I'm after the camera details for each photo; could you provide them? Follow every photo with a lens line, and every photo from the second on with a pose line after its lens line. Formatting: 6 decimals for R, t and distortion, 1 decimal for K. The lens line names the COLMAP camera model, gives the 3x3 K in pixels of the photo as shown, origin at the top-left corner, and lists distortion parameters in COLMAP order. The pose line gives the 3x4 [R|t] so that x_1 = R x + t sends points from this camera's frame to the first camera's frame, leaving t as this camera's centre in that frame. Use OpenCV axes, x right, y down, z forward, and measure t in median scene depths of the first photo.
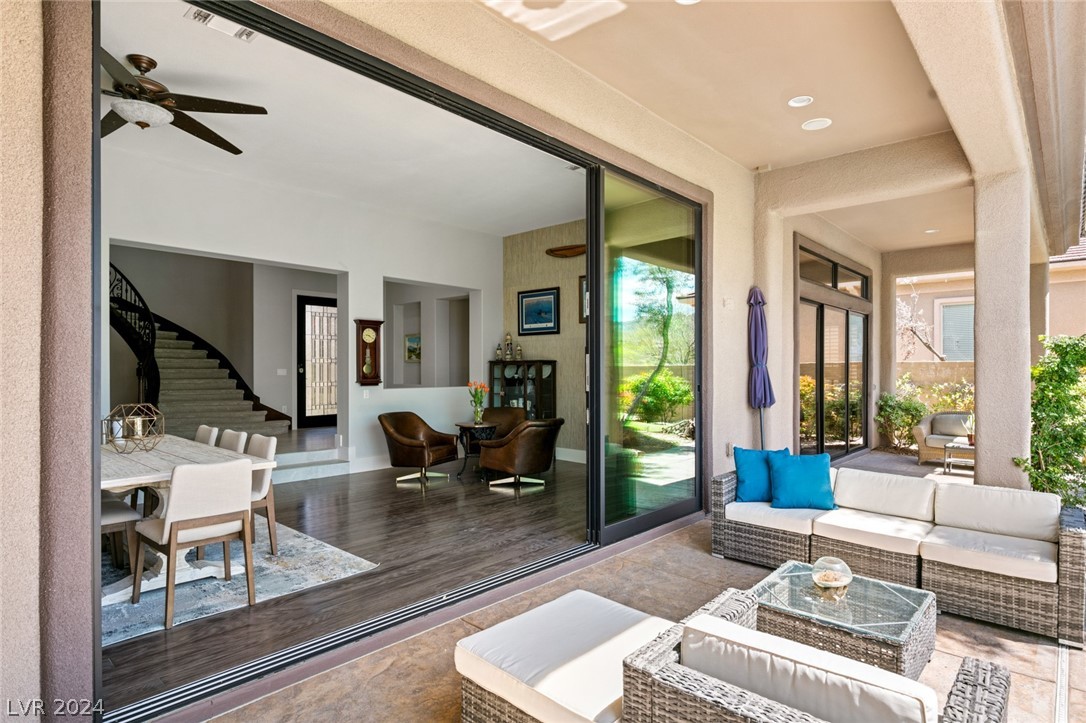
lens RADIAL K [[572.7, 0, 545.1], [0, 572.7, 368.4], [0, 0, 1]] dist [0.009776, -0.001641]
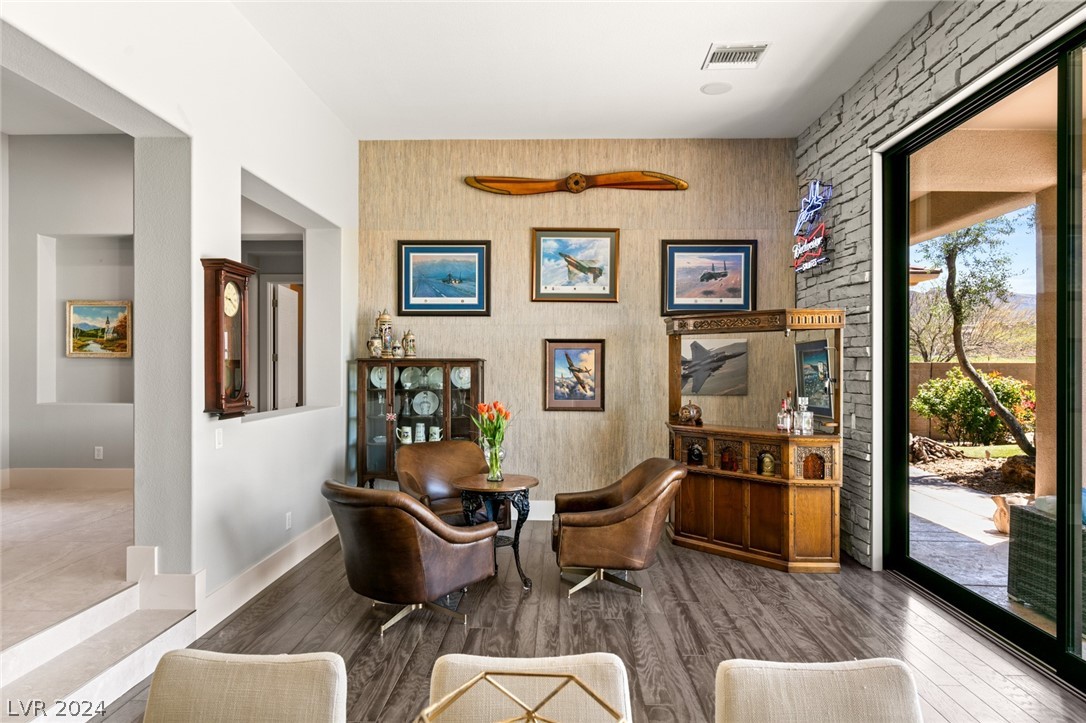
lens RADIAL K [[655.3, 0, 543.3], [0, 655.3, 365.3], [0, 0, 1]] dist [0.003679, -0.000540]
pose [[0.758851, 0.001675, 0.651262, -0.377237], [-0.005060, 0.999982, 0.003324, -0.009765], [-0.651244, -0.005818, 0.758846, 0.406138]]
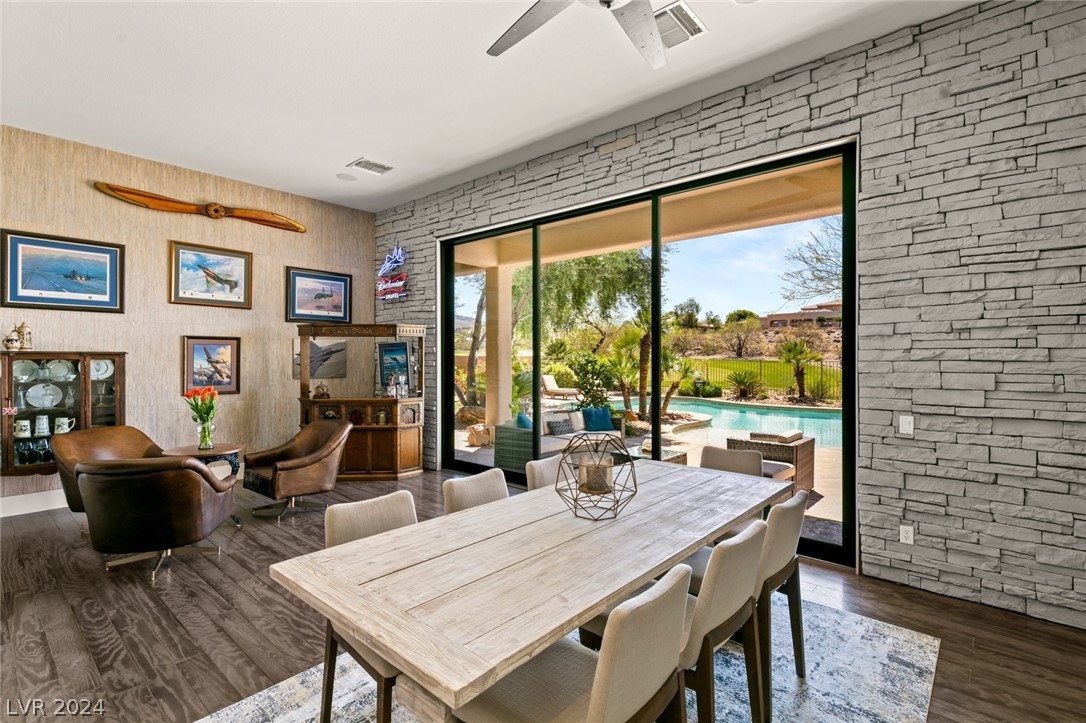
lens RADIAL K [[508.6, 0, 546.8], [0, 508.6, 355.9], [0, 0, 1]] dist [0.011403, -0.002905]
pose [[-0.016560, 0.003128, 0.999858, -0.570753], [-0.004746, 0.999984, -0.003207, -0.009950], [-0.999852, -0.004798, -0.016545, 0.483234]]
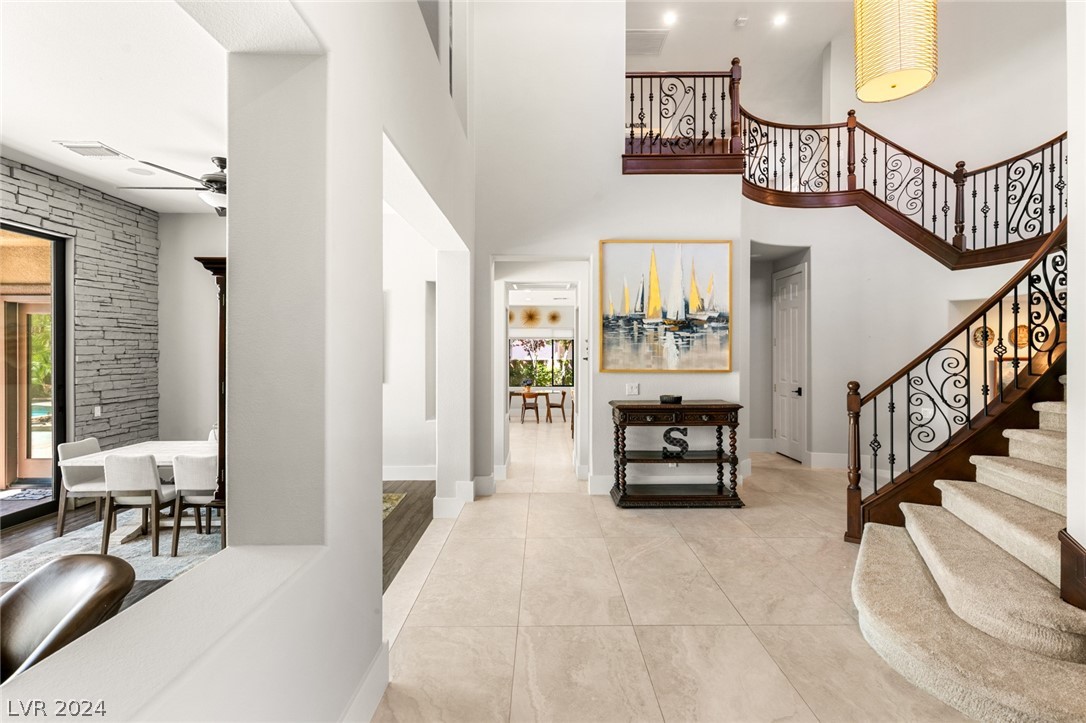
lens RADIAL K [[508.6, 0, 554.7], [0, 508.6, 355.2], [0, 0, 1]] dist [0.011403, -0.002905]
pose [[-0.725395, 0.009072, -0.688273, -0.198425], [0.005009, 0.999956, 0.007901, -0.036454], [0.688314, 0.002284, -0.725409, 1.075037]]
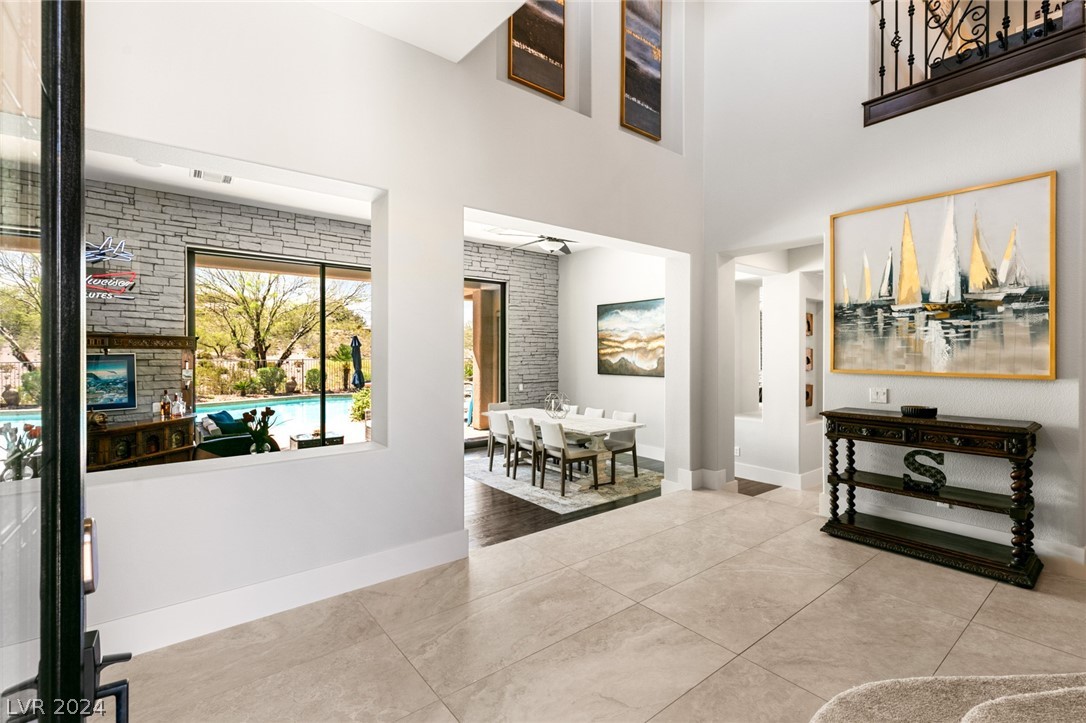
lens RADIAL K [[508.6, 0, 536.2], [0, 508.6, 355.6], [0, 0, 1]] dist [0.011403, -0.002905]
pose [[-0.984849, 0.001565, 0.173406, -0.427478], [0.002088, 0.999994, 0.002830, -0.030752], [-0.173401, 0.003149, -0.984846, 1.212950]]
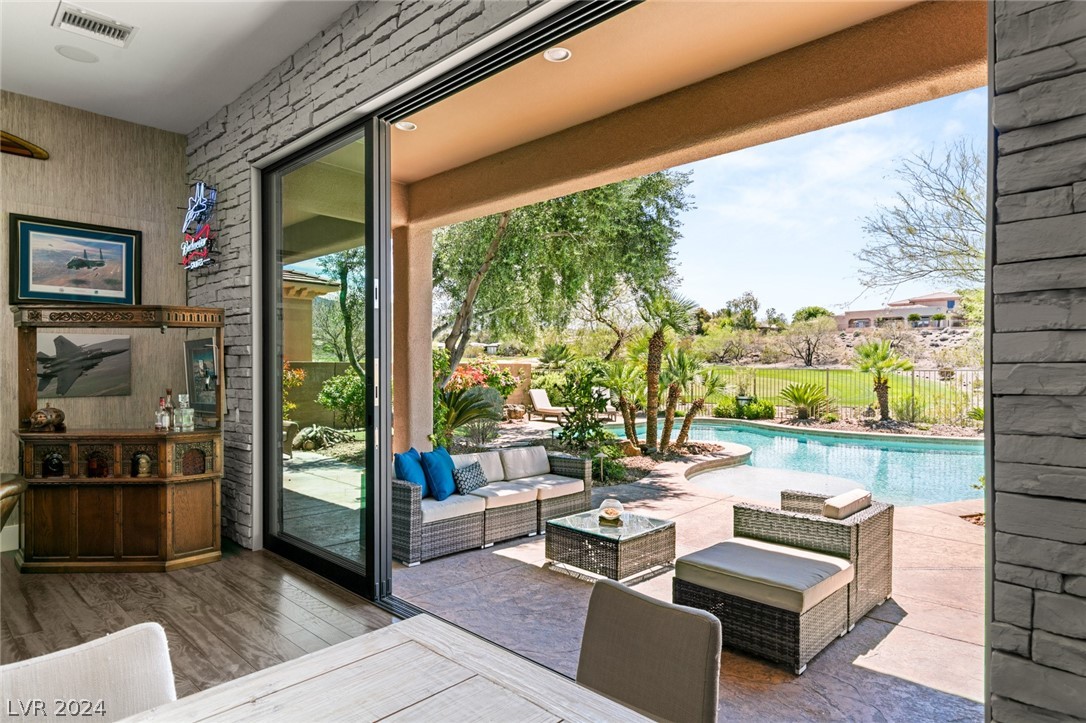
lens RADIAL K [[623.0, 0, 545.0], [0, 623.0, 368.4], [0, 0, 1]] dist [0.005958, 0.000859]
pose [[0.024612, -0.002874, 0.999693, -0.372793], [-0.003728, 0.999989, 0.002967, -0.006982], [-0.999690, -0.003799, 0.024601, 0.365893]]
